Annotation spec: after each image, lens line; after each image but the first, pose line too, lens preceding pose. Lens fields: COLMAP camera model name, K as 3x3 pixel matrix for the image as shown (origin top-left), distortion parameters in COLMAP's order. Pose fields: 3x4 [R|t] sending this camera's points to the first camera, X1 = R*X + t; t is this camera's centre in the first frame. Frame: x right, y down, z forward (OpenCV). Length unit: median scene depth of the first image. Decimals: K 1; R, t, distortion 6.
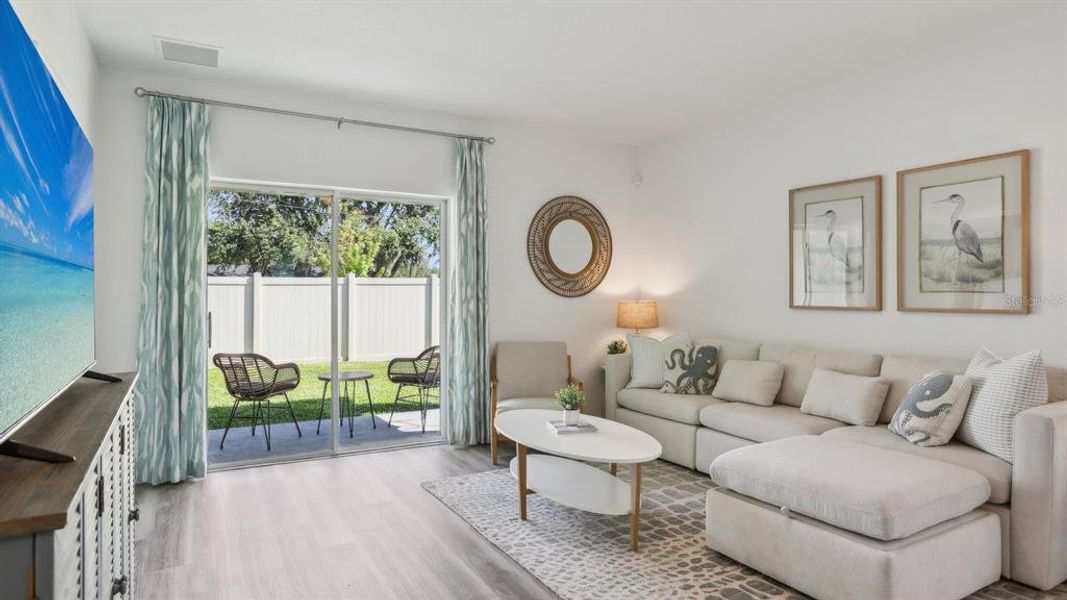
lens RADIAL K [[589.0, 0, 533.5], [0, 589.0, 300.0], [0, 0, 1]] dist [-0.055883, 0.039951]
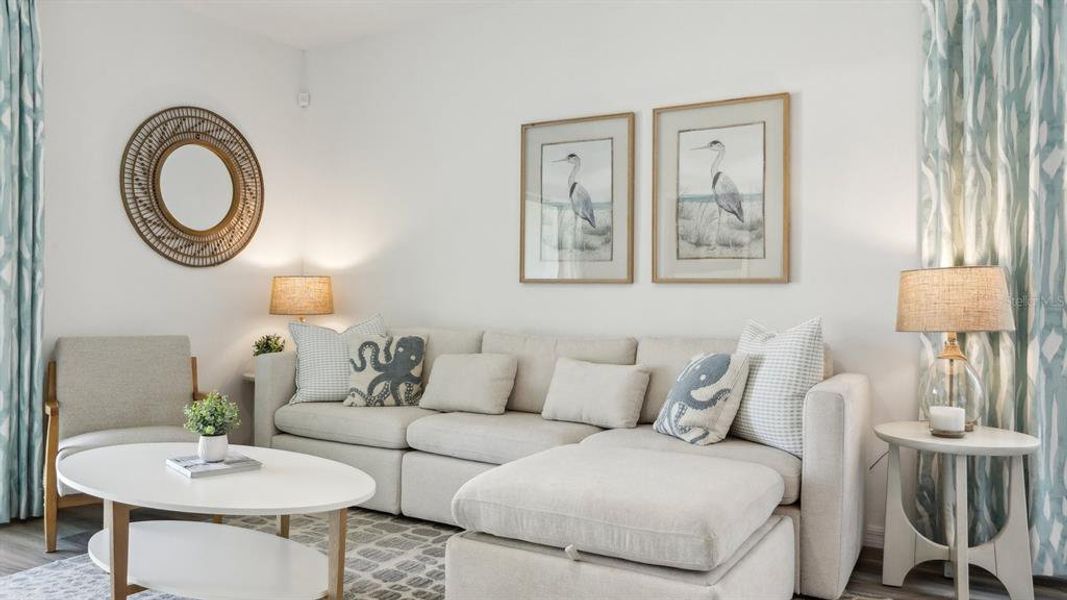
lens RADIAL K [[775.1, 0, 536.6], [0, 775.1, 281.9], [0, 0, 1]] dist [-0.046648, 0.089112]
pose [[0.873404, 0.016798, 0.486707, -0.028656], [-0.004923, 0.999658, -0.025667, 0.044726], [-0.486972, 0.020022, 0.873188, 0.142024]]
